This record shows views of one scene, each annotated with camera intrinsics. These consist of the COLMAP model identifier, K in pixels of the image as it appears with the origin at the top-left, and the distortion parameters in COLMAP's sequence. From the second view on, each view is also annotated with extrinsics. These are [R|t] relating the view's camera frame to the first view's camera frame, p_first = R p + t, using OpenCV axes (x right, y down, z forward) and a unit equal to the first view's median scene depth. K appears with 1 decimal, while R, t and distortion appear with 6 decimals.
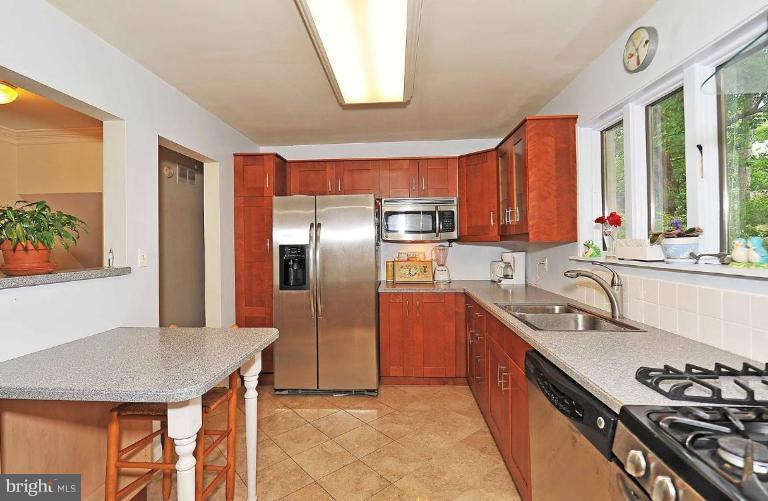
lens RADIAL K [[356.0, 0, 382.9], [0, 356.0, 240.0], [0, 0, 1]] dist [-0.000200, -0.000003]
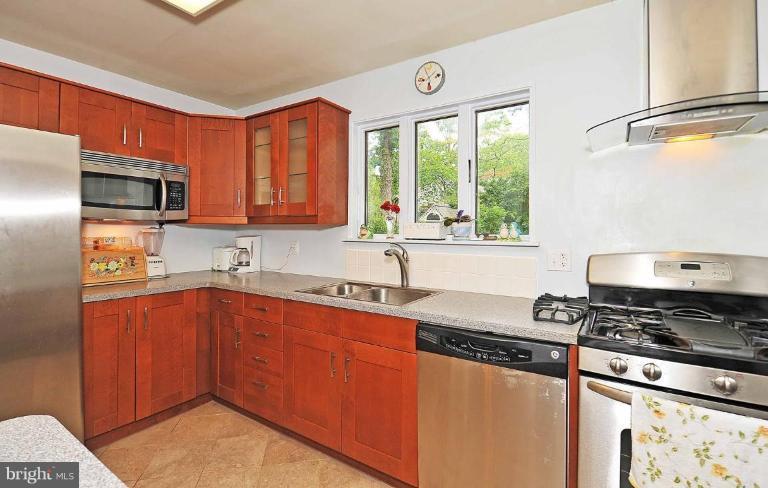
lens RADIAL K [[357.2, 0, 384.0], [0, 357.2, 227.4], [0, 0, 1]] dist [-0.001105, -0.000262]
pose [[0.510132, 0.020262, 0.859858, -0.275510], [-0.016720, 0.999767, -0.013640, 0.019687], [-0.859934, -0.007419, 0.510352, 0.266599]]
